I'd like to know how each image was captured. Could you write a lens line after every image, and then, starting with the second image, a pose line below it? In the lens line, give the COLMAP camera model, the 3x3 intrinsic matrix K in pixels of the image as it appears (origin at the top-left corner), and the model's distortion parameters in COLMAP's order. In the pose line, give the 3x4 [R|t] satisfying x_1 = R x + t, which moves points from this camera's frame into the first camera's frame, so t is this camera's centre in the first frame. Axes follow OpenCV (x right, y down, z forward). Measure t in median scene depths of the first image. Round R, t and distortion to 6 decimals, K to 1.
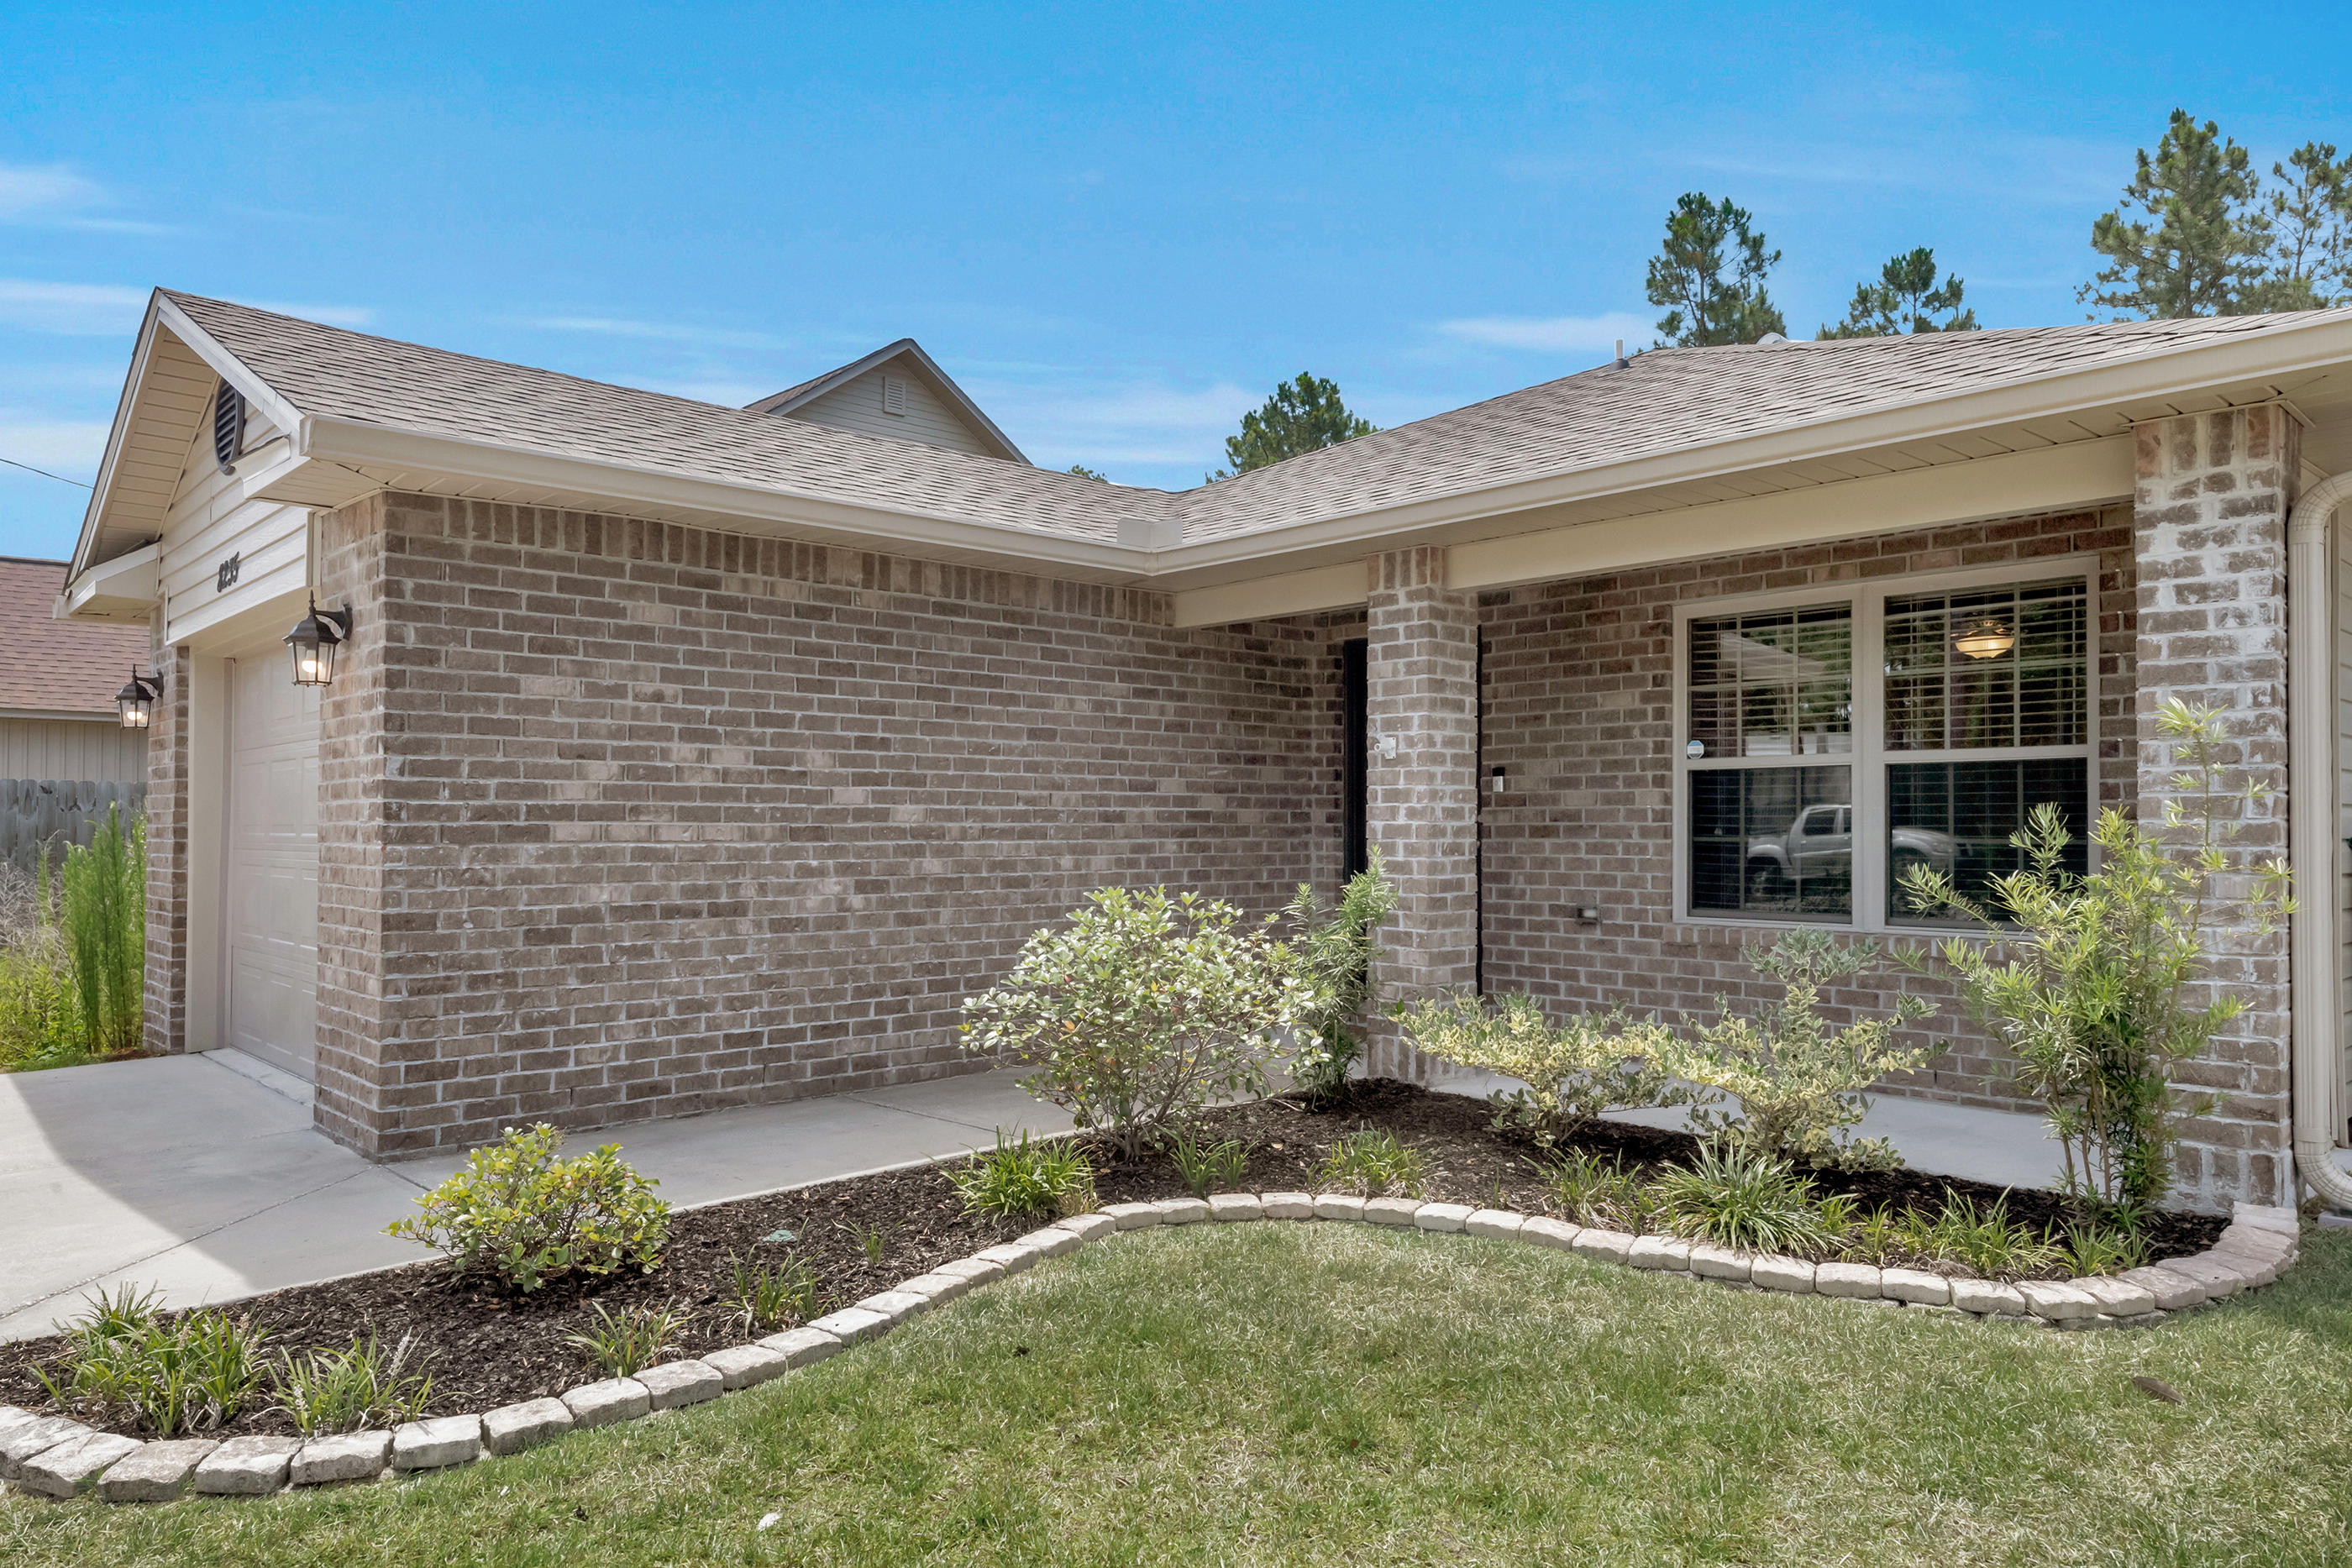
lens RADIAL K [[1532.6, 0, 1171.2], [0, 1532.6, 749.7], [0, 0, 1]] dist [0.014092, -0.006449]
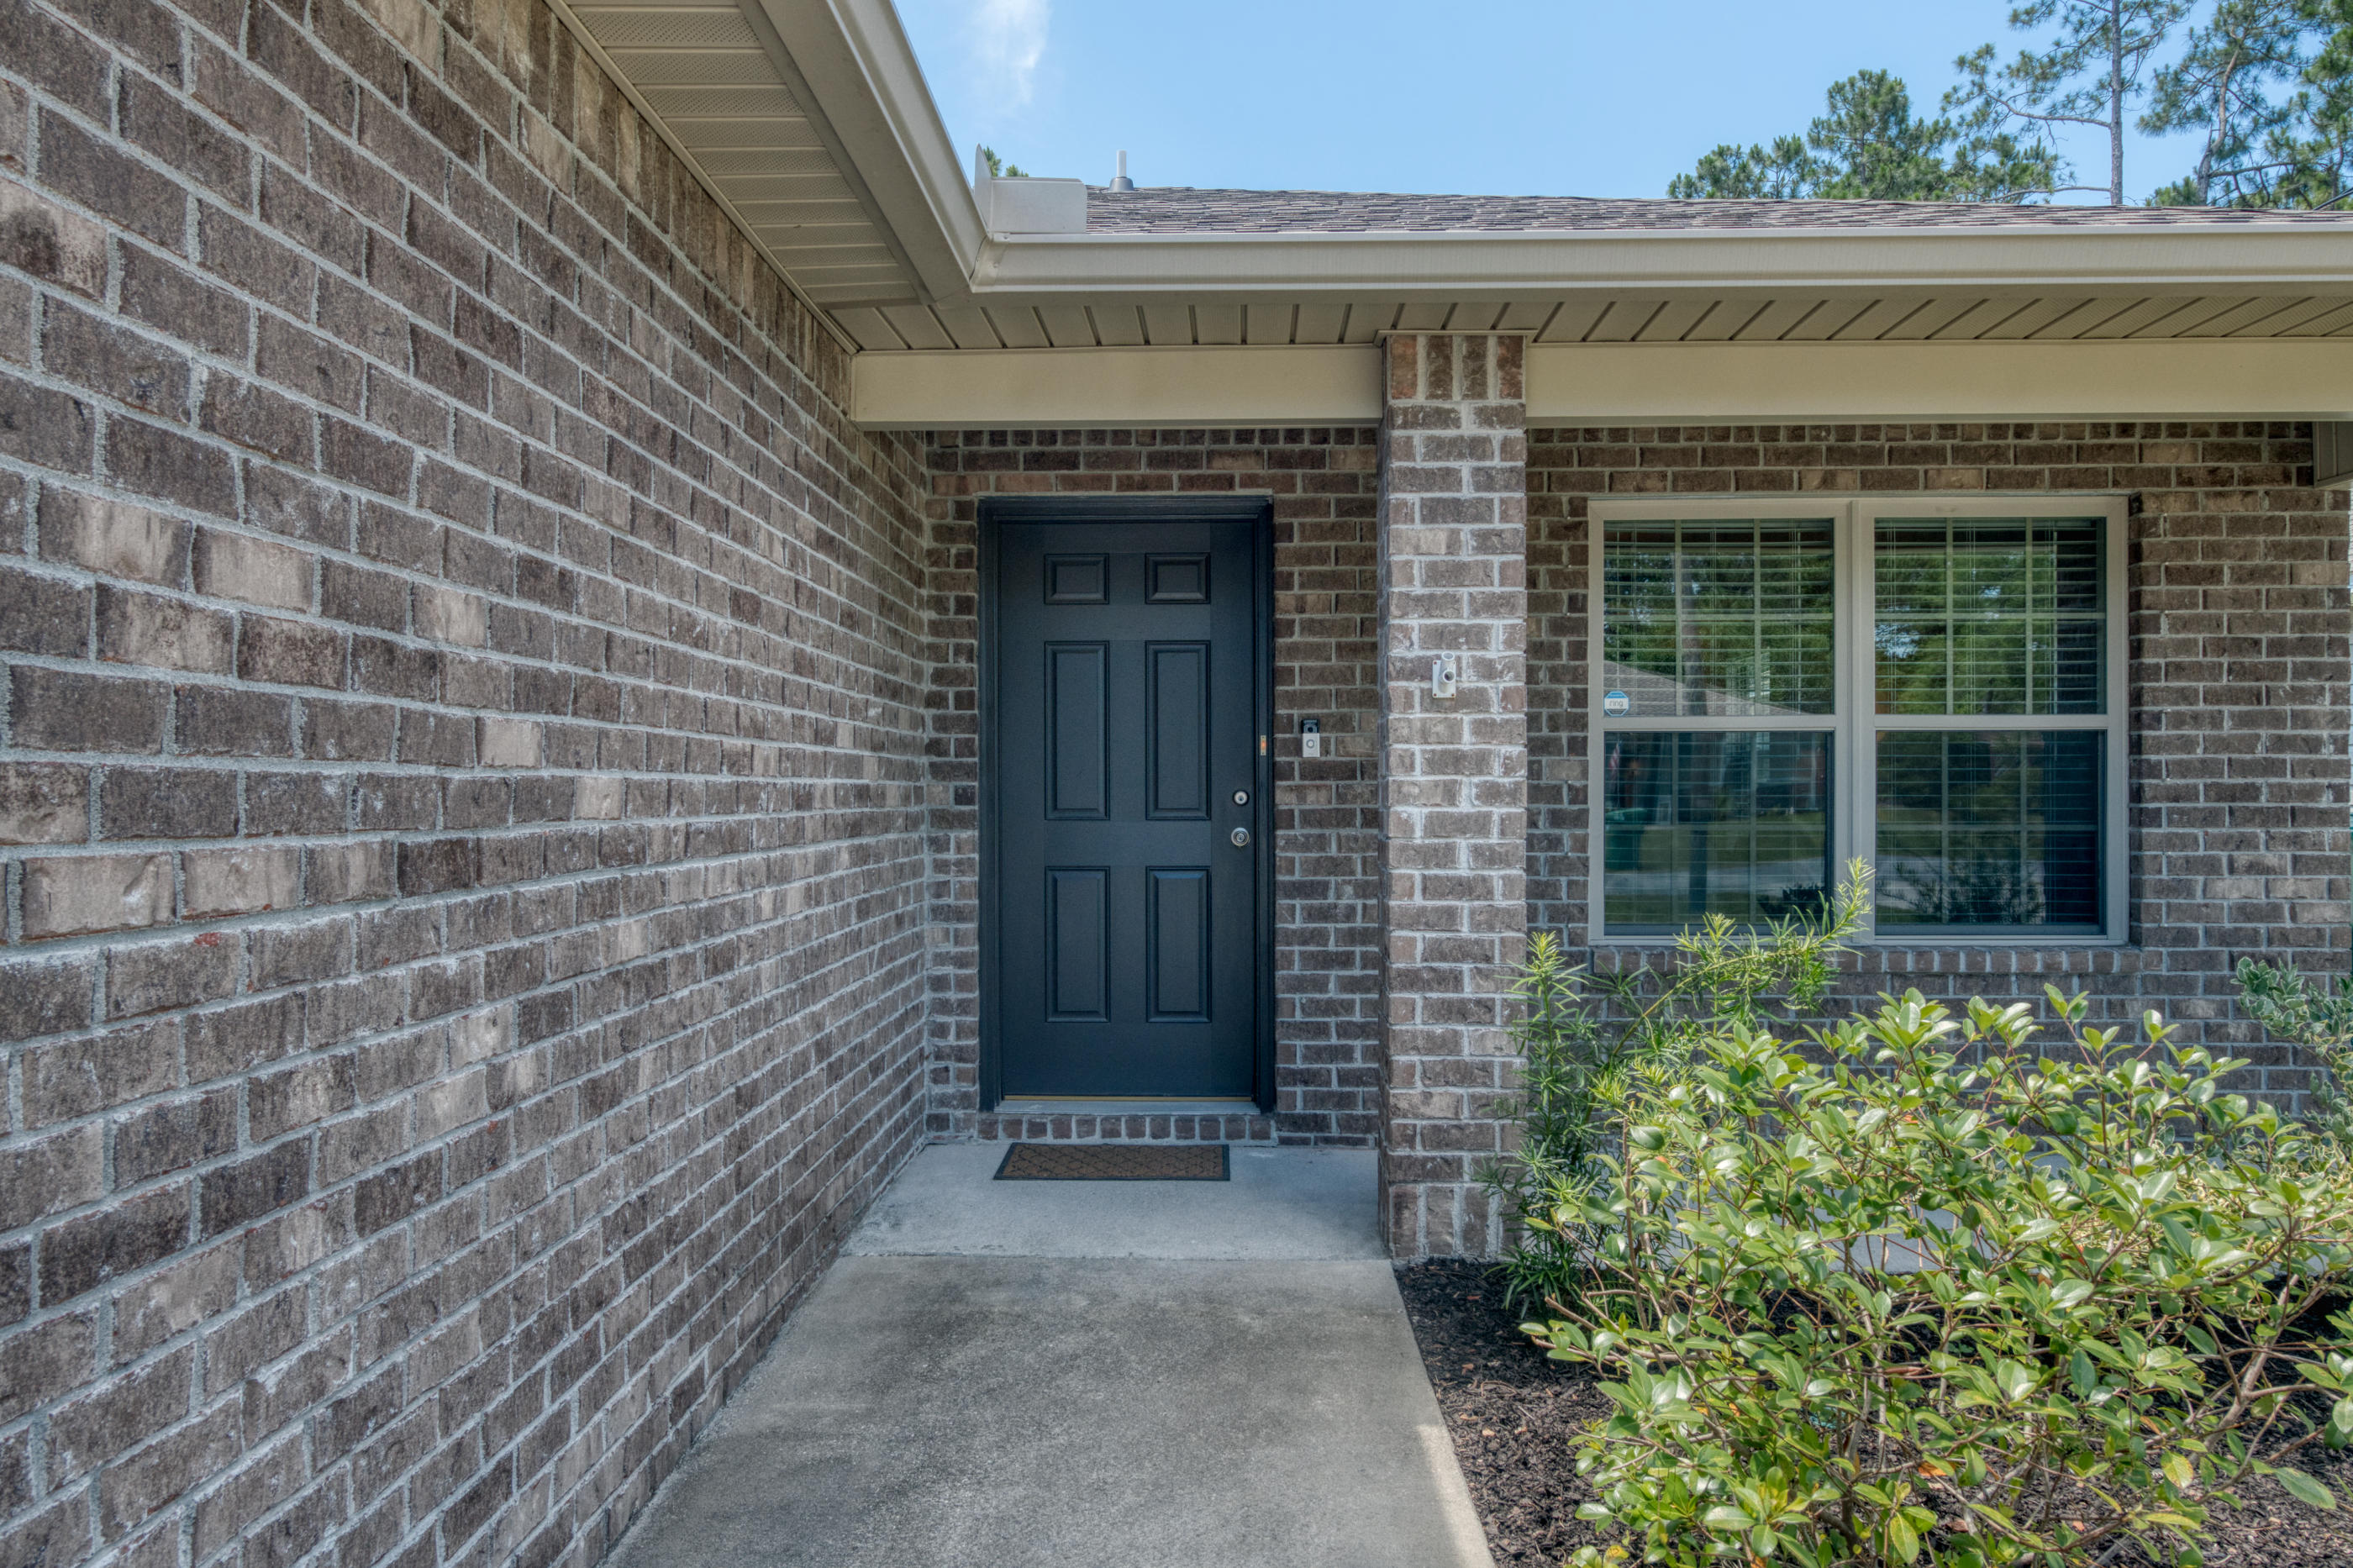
lens RADIAL K [[1529.7, 0, 1088.3], [0, 1529.7, 760.5], [0, 0, 1]] dist [-0.002340, -0.000558]
pose [[0.694394, 0.013485, 0.719469, -0.358155], [-0.035387, 0.999255, 0.015424, 0.025269], [-0.718724, -0.036170, 0.694354, 0.701497]]
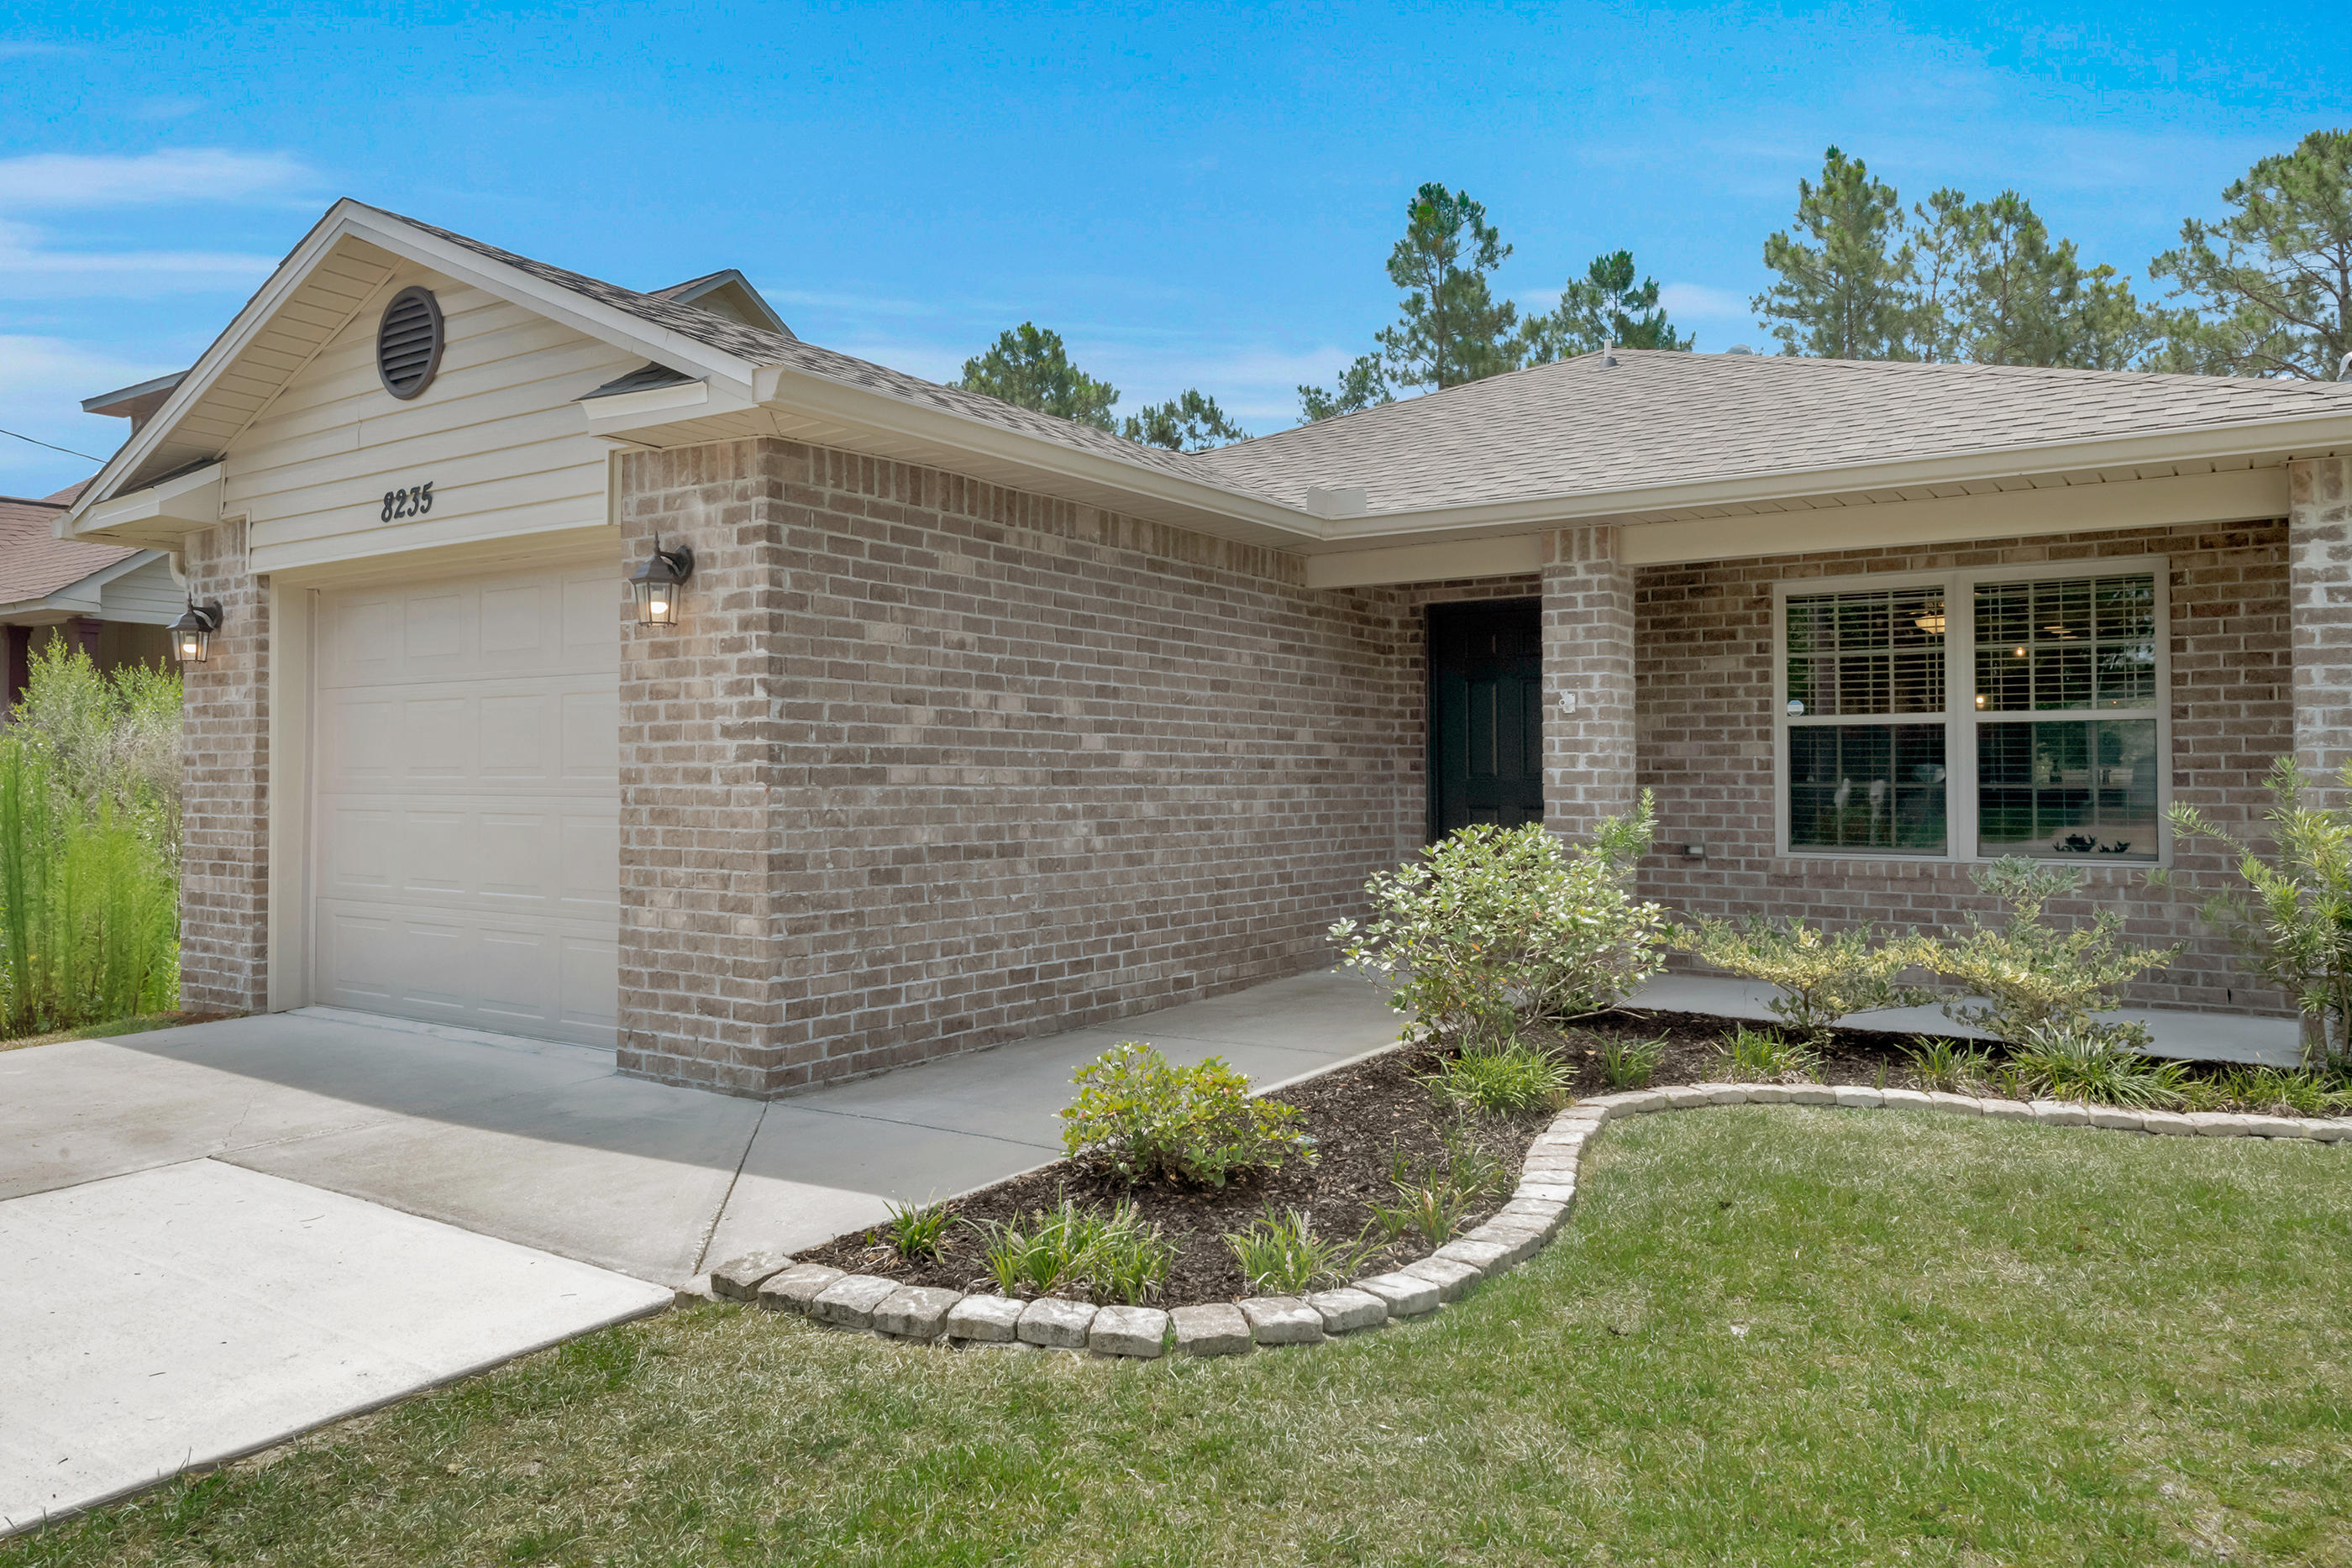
lens RADIAL K [[1567.5, 0, 1124.7], [0, 1567.5, 683.8], [0, 0, 1]] dist [0.007047, 0.001504]
pose [[0.975947, 0.016066, 0.217414, -0.426358], [-0.013767, 0.999832, -0.012082, 0.003035], [-0.217571, 0.008798, 0.976005, -0.051533]]
